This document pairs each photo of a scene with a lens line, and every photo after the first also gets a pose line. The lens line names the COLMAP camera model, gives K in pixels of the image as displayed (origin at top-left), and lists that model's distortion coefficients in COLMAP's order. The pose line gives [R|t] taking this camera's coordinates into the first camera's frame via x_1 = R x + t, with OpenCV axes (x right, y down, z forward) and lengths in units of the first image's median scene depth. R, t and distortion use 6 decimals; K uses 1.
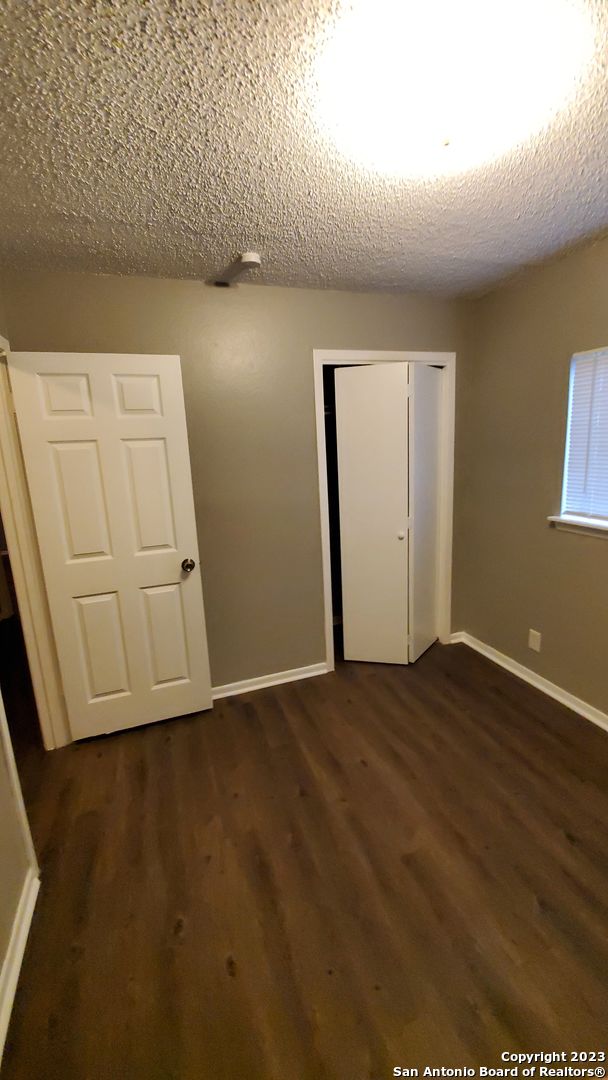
lens RADIAL K [[428.1, 0, 304.8], [0, 428.1, 534.7], [0, 0, 1]] dist [0.002345, -0.007941]
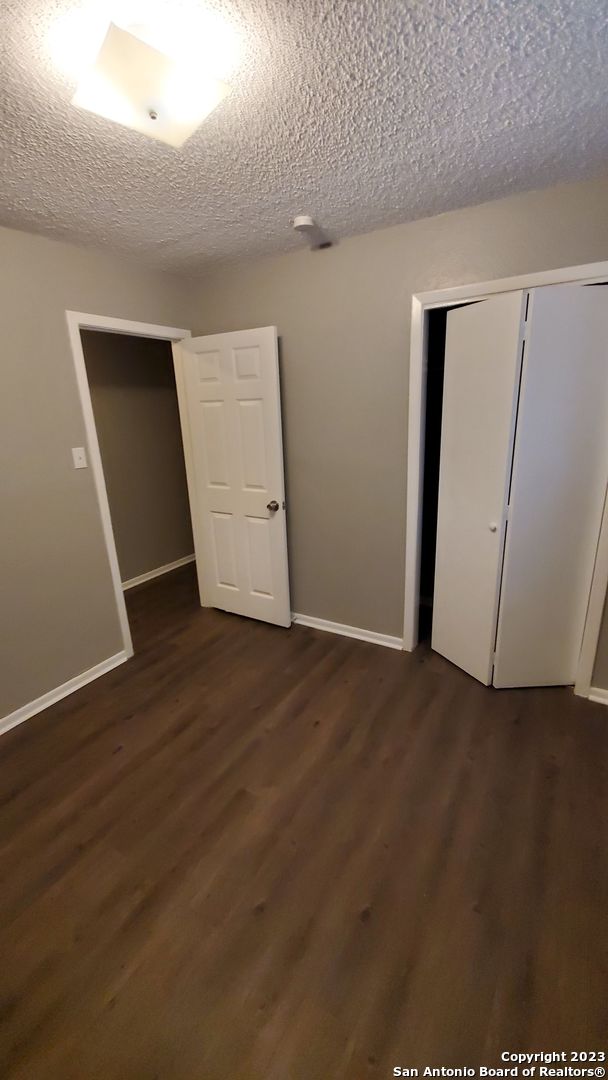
lens RADIAL K [[428.1, 0, 308.2], [0, 428.1, 534.7], [0, 0, 1]] dist [0.002345, -0.007941]
pose [[0.634922, 0.245072, -0.732676, 0.724661], [-0.152507, 0.969451, 0.192111, -0.101422], [0.757374, -0.010237, 0.652901, 0.291794]]
